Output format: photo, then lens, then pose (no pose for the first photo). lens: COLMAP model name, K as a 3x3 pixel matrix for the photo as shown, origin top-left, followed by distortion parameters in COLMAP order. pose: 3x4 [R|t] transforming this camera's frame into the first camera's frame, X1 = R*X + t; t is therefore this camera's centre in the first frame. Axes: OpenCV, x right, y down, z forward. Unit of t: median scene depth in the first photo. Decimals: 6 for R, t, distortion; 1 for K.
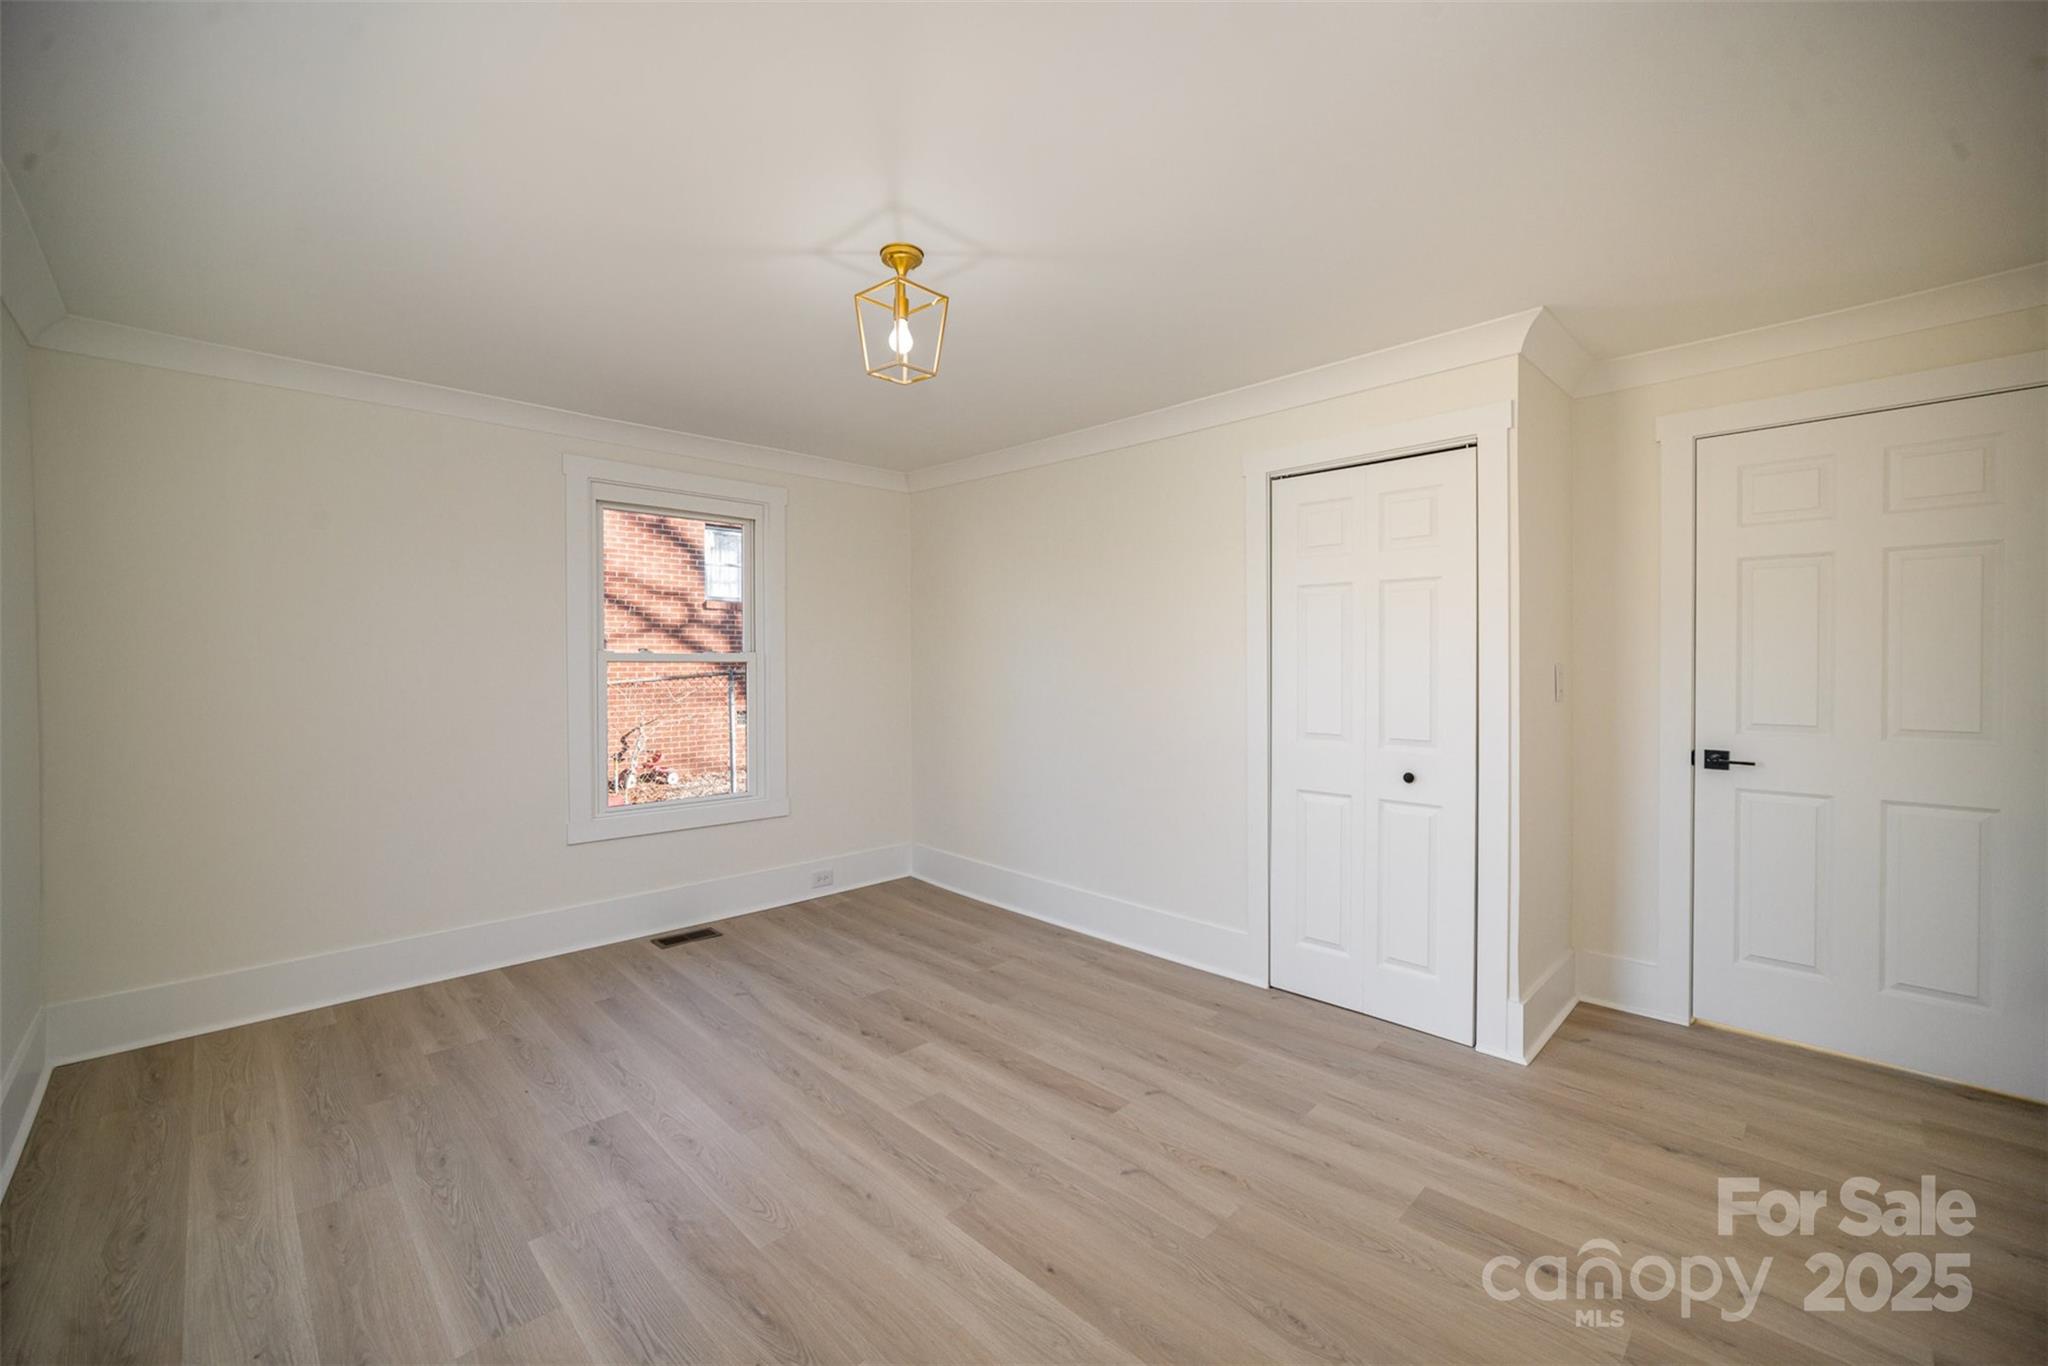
lens RADIAL K [[833.4, 0, 1025.2], [0, 833.4, 674.8], [0, 0, 1]] dist [-0.018441, 0.000418]
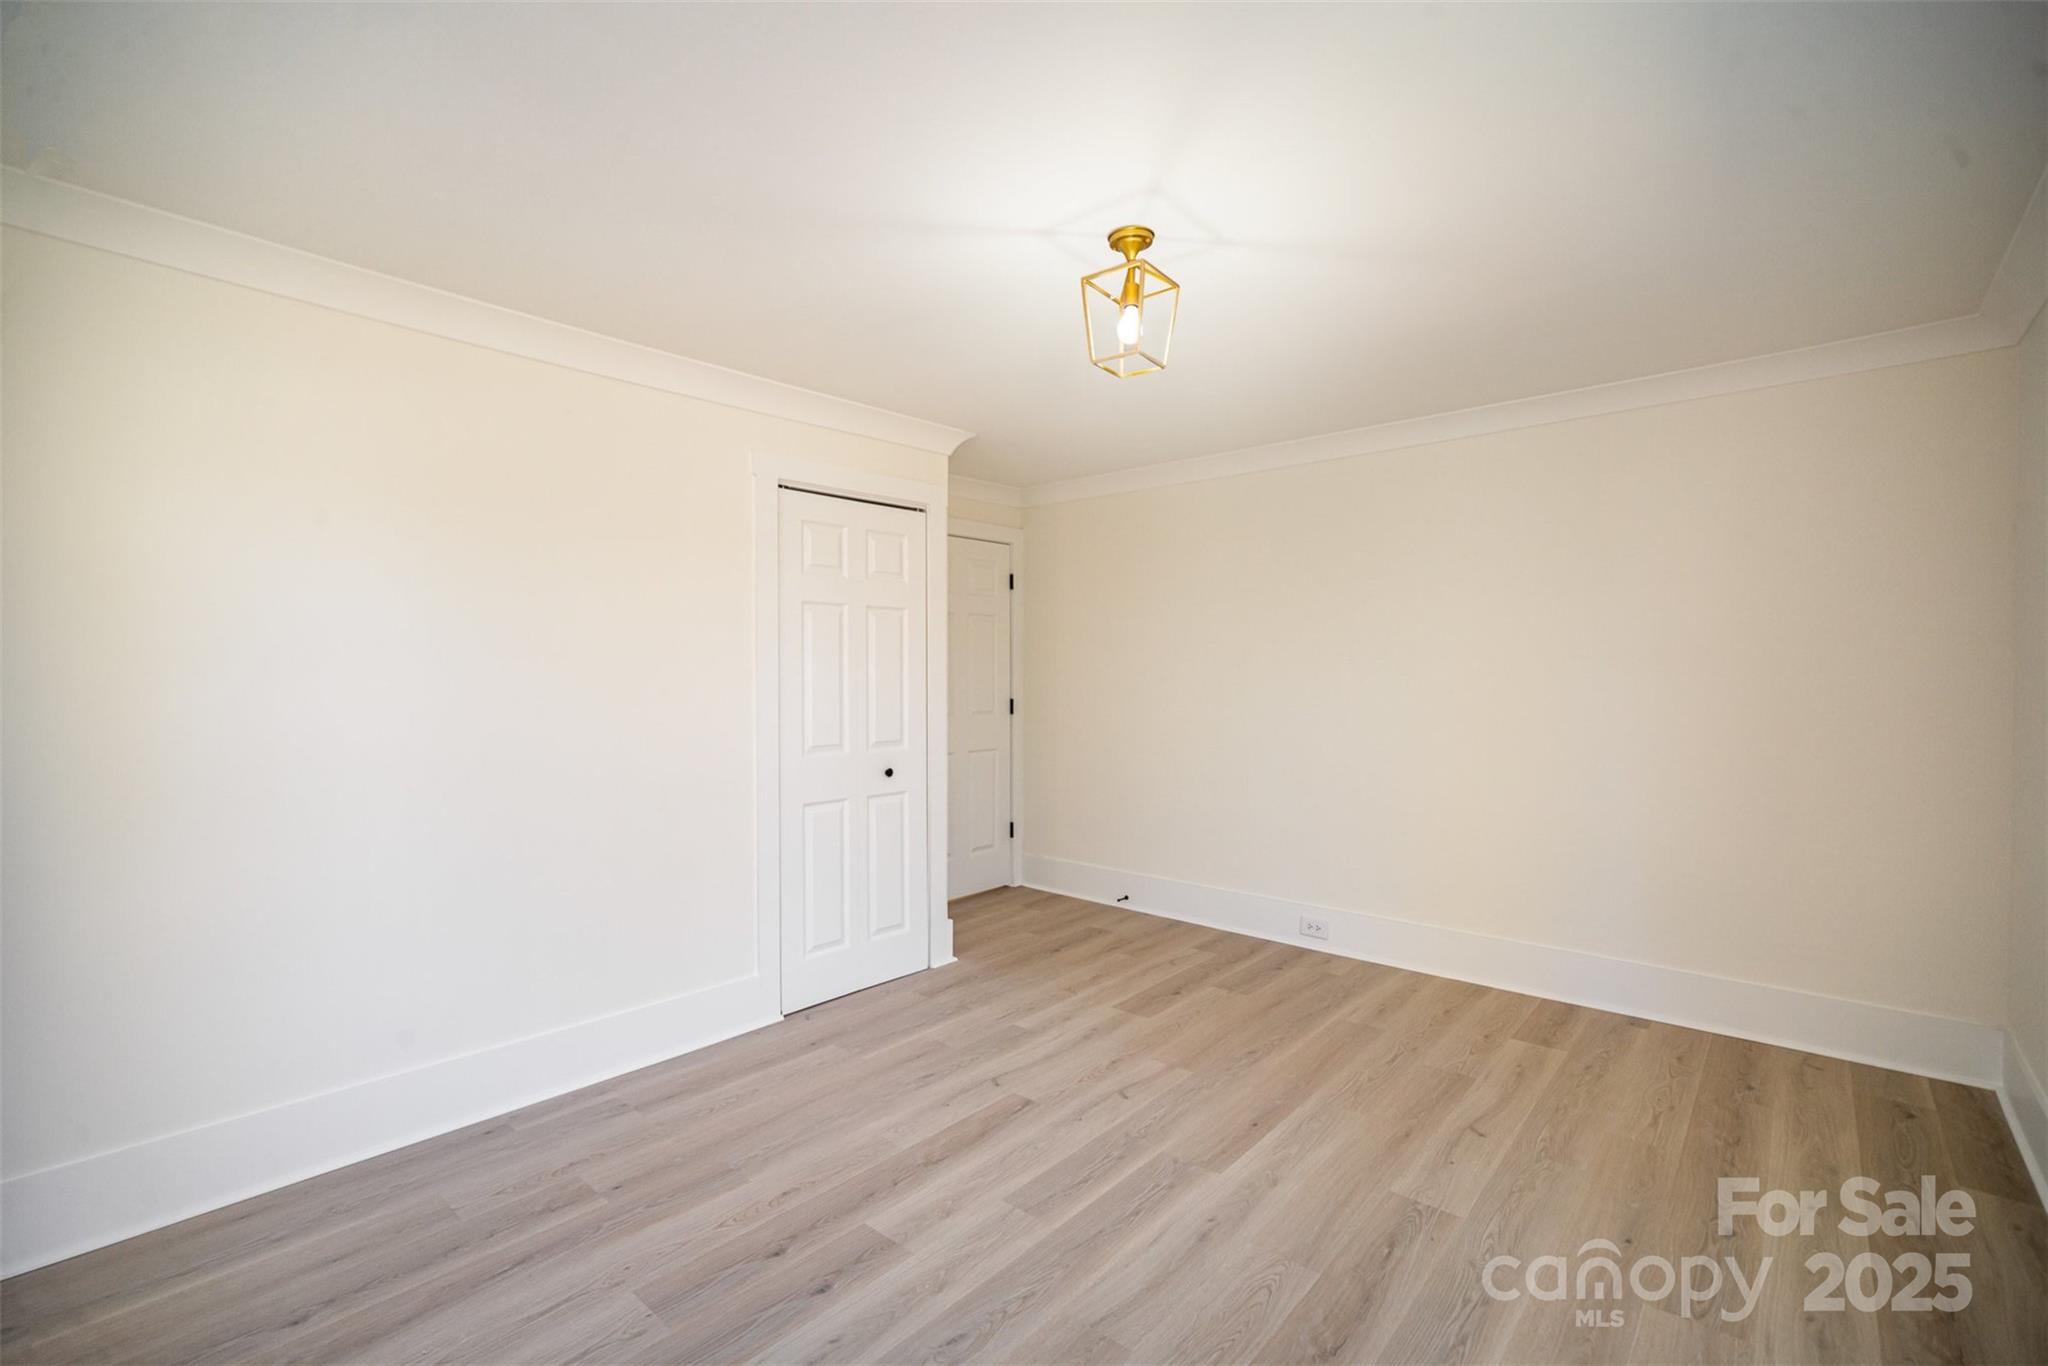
lens RADIAL K [[915.6, 0, 1019.9], [0, 915.6, 685.5], [0, 0, 1]] dist [-0.010224, 0.000182]
pose [[-0.077156, -0.012159, 0.996945, -0.915729], [0.015227, 0.999795, 0.013372, -0.017740], [-0.996903, 0.016212, -0.076955, 0.954993]]
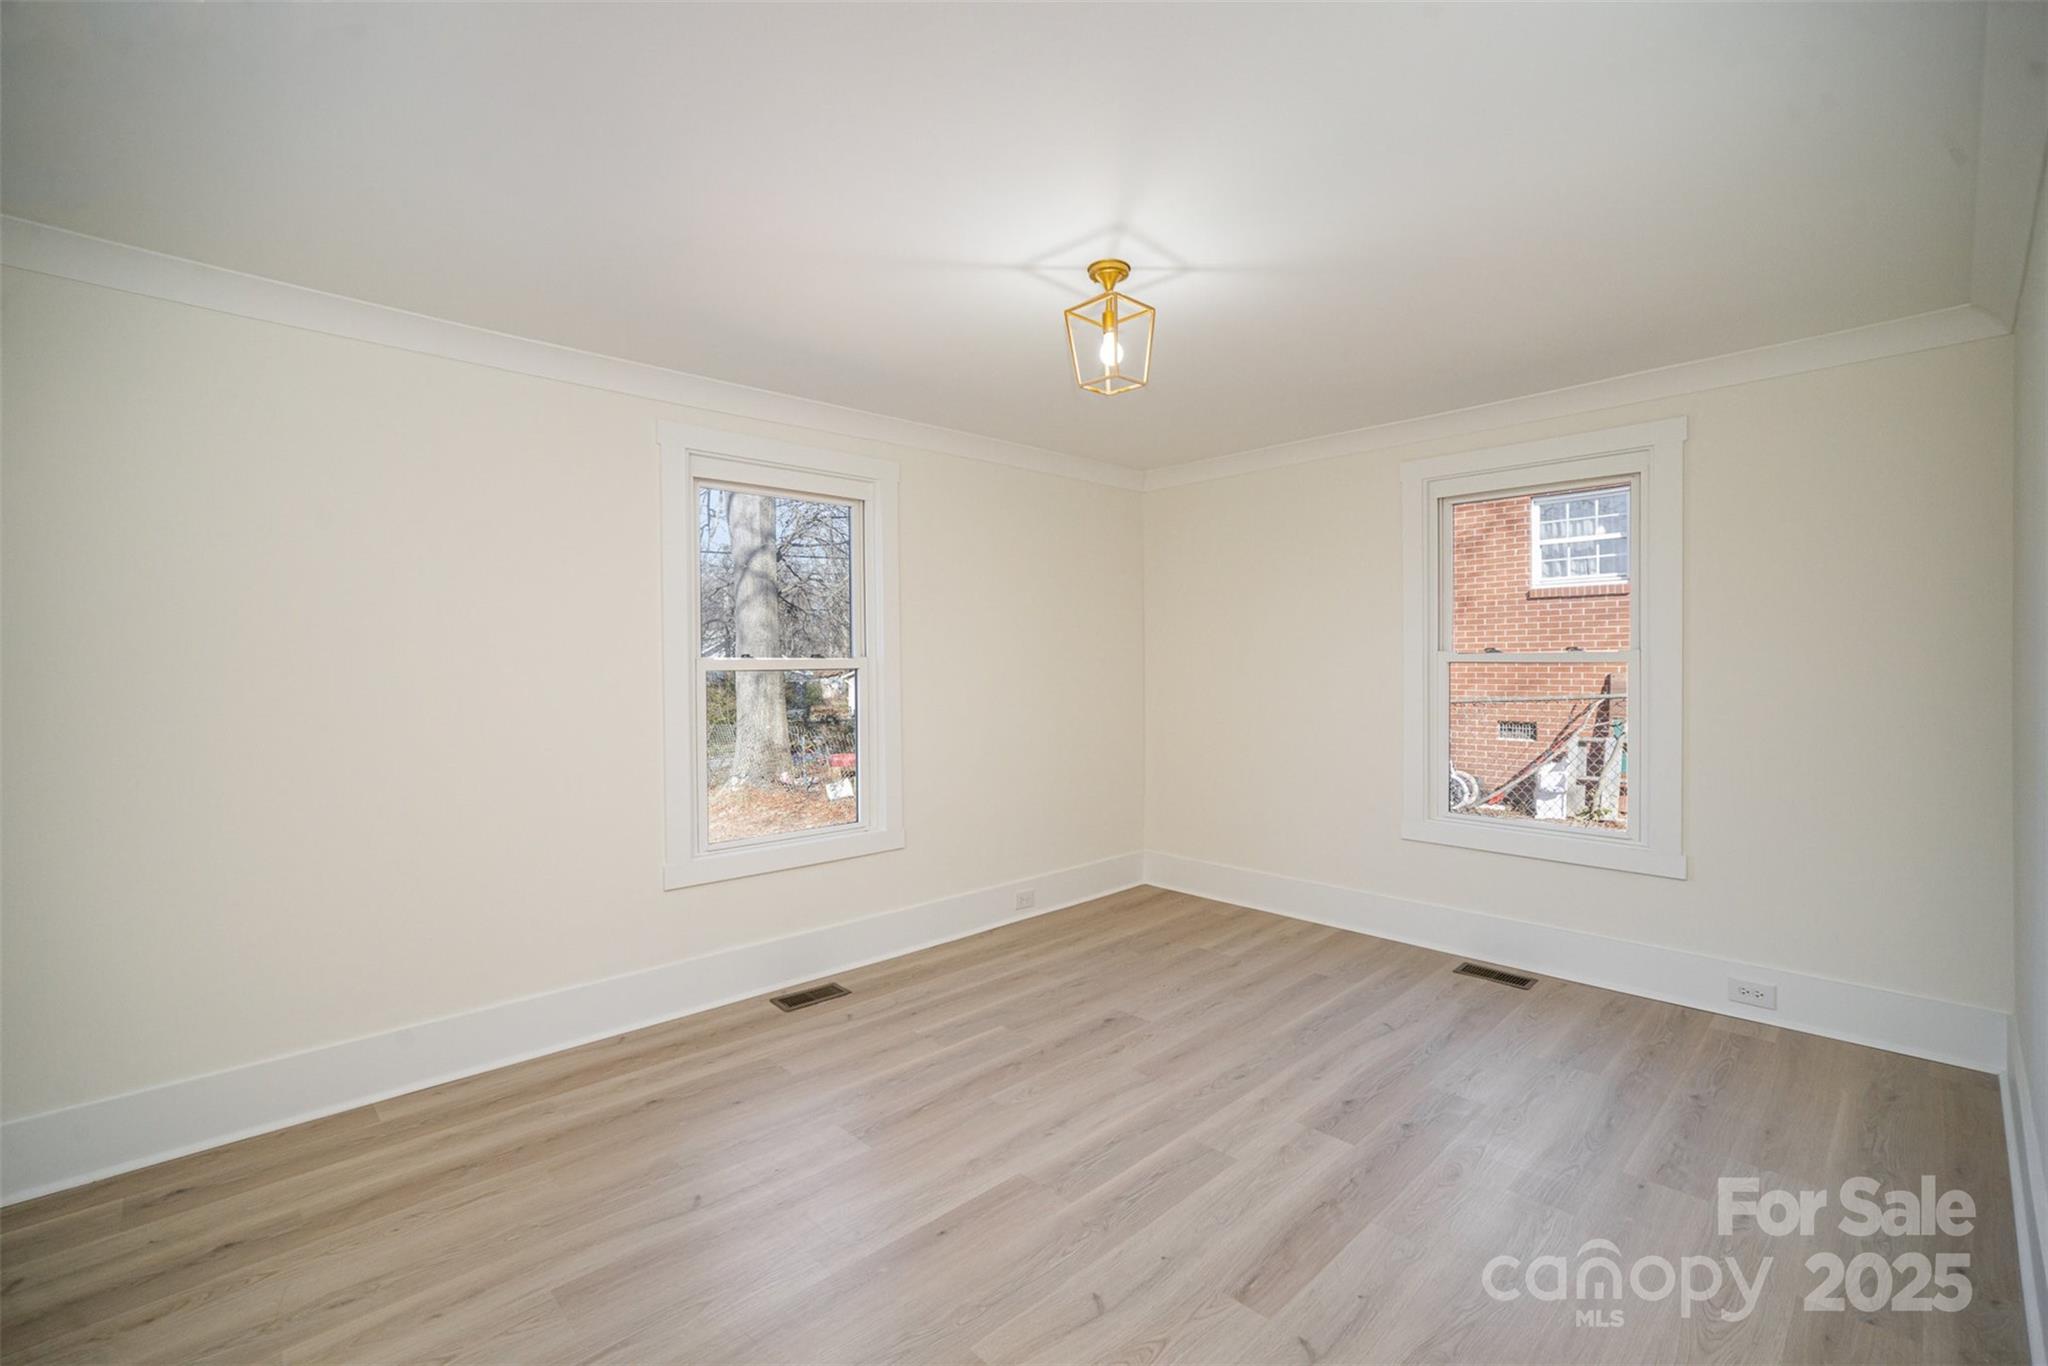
lens RADIAL K [[877.0, 0, 1021.1], [0, 877.0, 697.0], [0, 0, 1]] dist [0.007840, 0.000181]
pose [[-0.012678, 0.041824, -0.999045, 0.739384], [-0.009604, 0.999074, 0.041947, -0.020271], [0.999874, 0.010126, -0.012265, 0.712061]]
